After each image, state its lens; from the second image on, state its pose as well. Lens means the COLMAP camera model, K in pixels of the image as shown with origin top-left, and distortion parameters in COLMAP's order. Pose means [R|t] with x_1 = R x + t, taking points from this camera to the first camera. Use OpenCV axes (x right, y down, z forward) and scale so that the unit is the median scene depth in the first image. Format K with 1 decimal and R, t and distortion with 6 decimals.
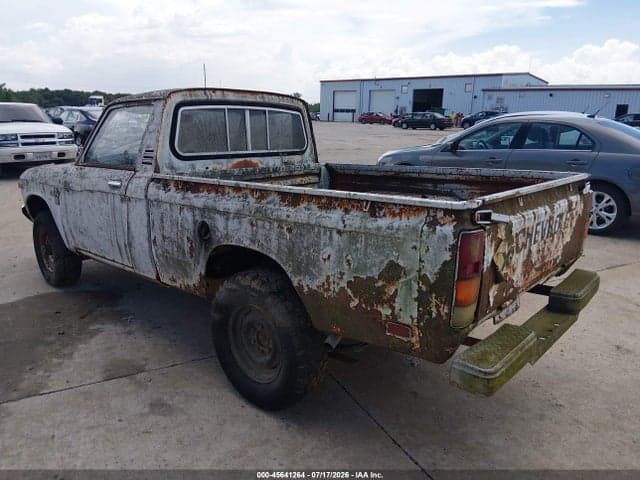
lens RADIAL K [[487.2, 0, 317.5], [0, 487.2, 243.9], [0, 0, 1]] dist [0.098933, -0.169780]
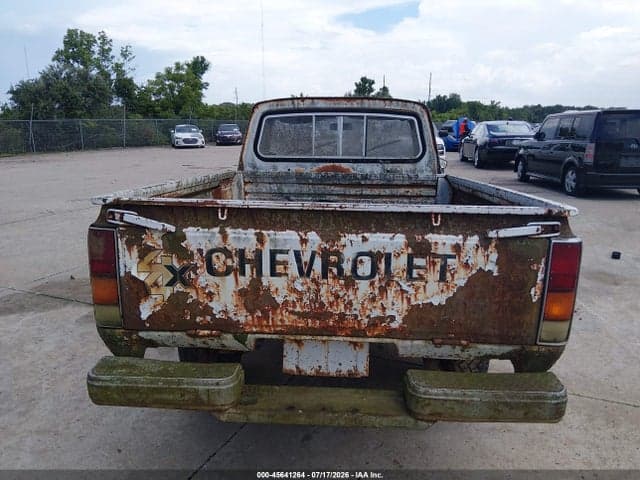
lens RADIAL K [[487.2, 0, 317.5], [0, 487.2, 243.9], [0, 0, 1]] dist [0.098933, -0.169780]
pose [[0.623530, 0.165923, -0.763989, 0.710043], [-0.189095, 0.980212, 0.058553, -0.069277], [0.758586, 0.107957, 0.642567, 0.368577]]
